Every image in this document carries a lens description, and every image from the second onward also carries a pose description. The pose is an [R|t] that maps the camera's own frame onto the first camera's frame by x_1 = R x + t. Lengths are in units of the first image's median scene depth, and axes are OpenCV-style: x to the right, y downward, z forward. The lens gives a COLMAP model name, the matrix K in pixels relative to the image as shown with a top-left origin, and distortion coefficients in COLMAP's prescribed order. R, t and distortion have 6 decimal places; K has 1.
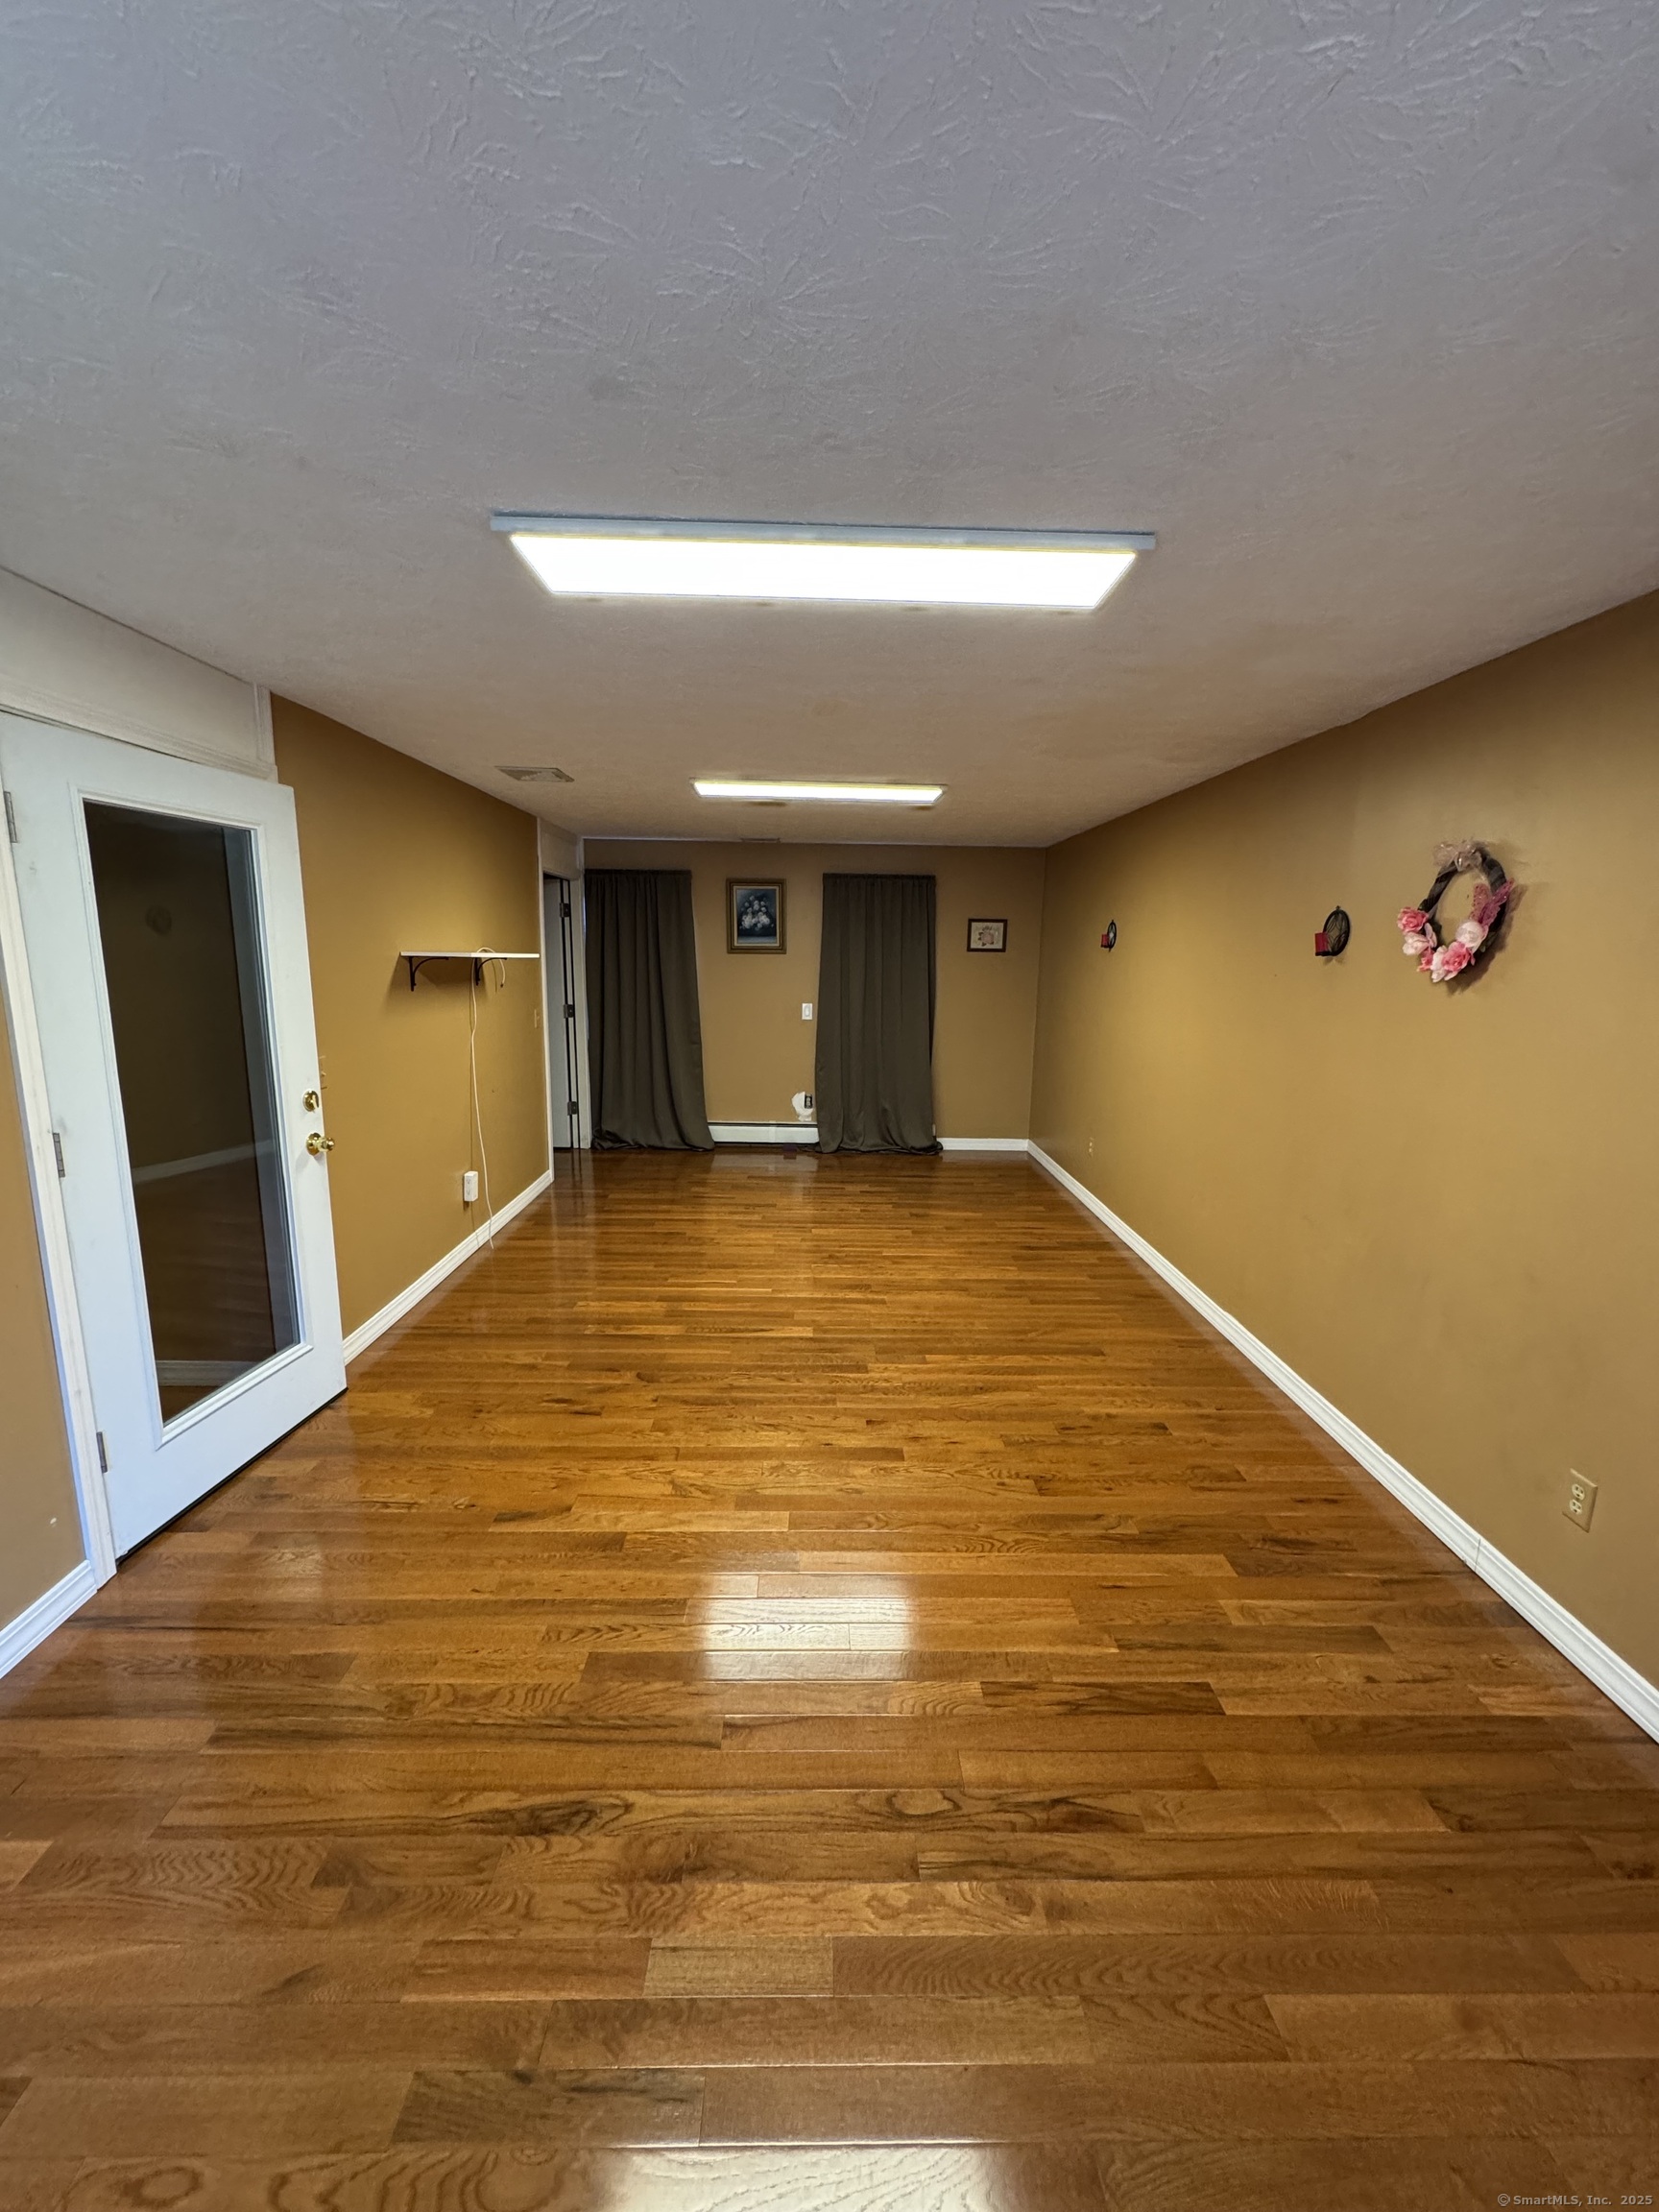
lens RADIAL K [[882.8, 0, 830.6], [0, 882.8, 1108.5], [0, 0, 1]] dist [-0.004698, 0.000642]
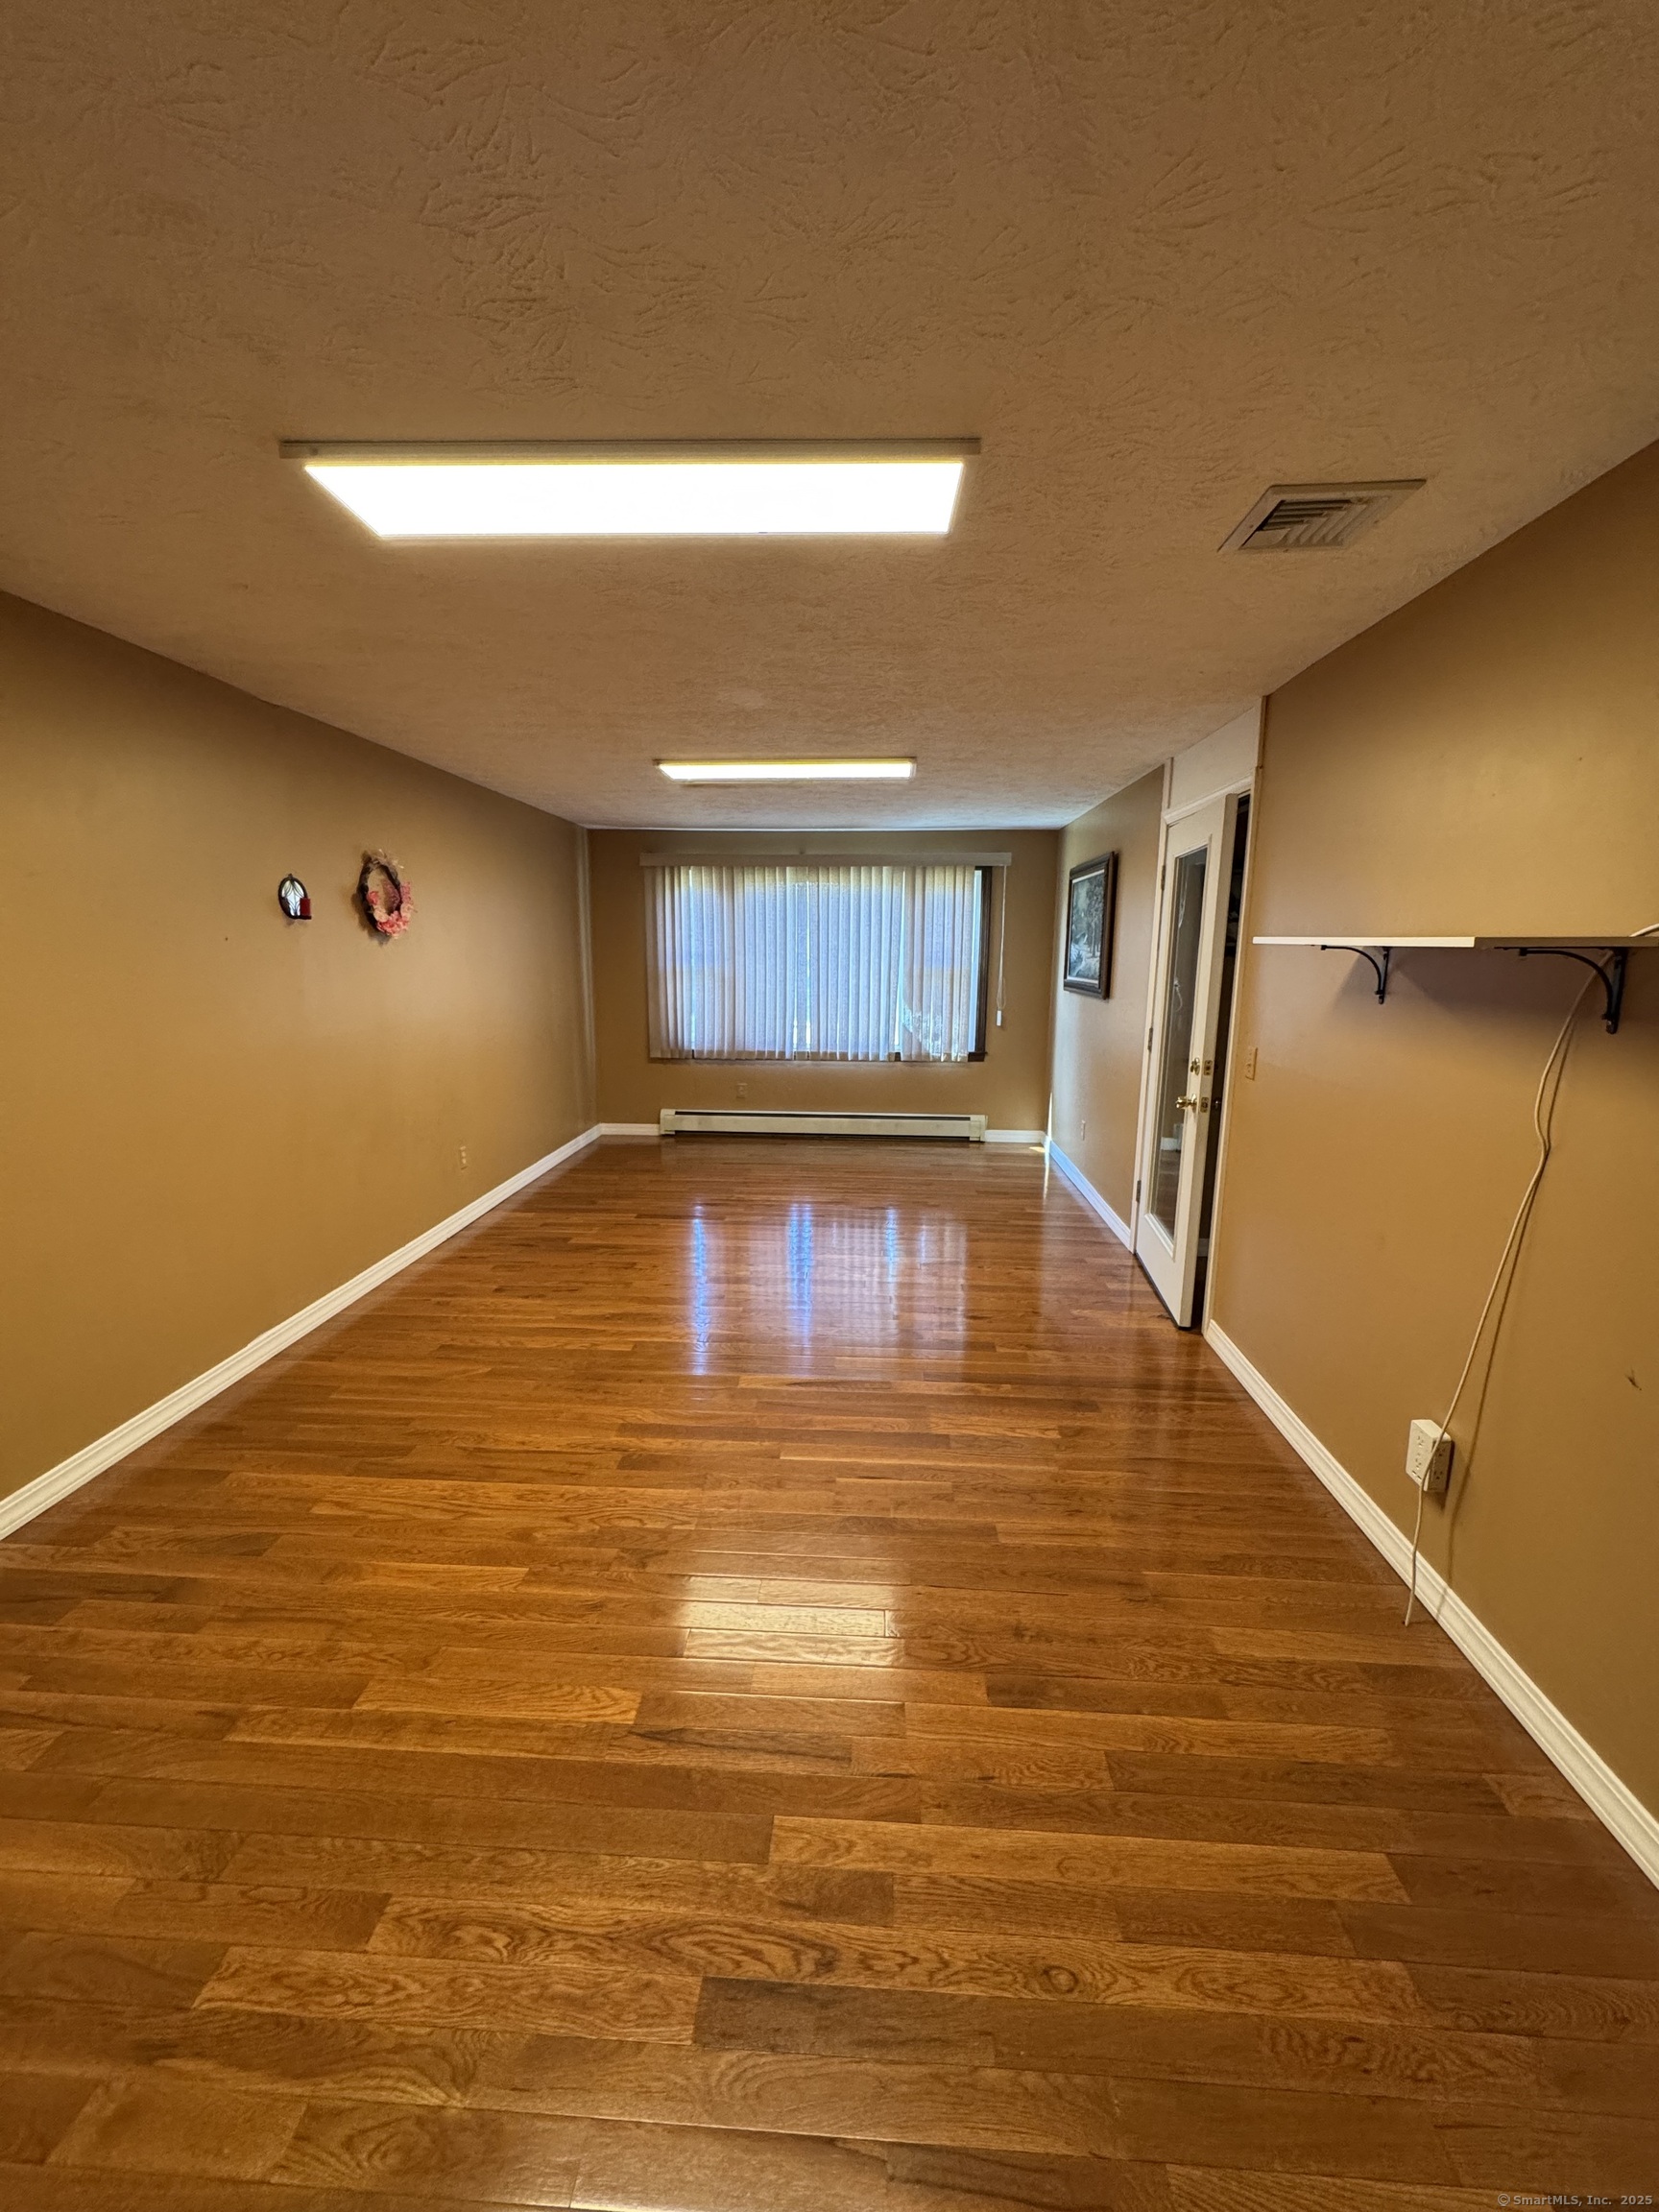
lens RADIAL K [[882.8, 0, 830.6], [0, 882.8, 1108.5], [0, 0, 1]] dist [-0.004698, 0.000642]
pose [[-0.997097, -0.039064, 0.065354, -0.142233], [-0.013691, 0.936353, 0.350794, -0.267319], [-0.074898, 0.348881, -0.934169, 1.586051]]
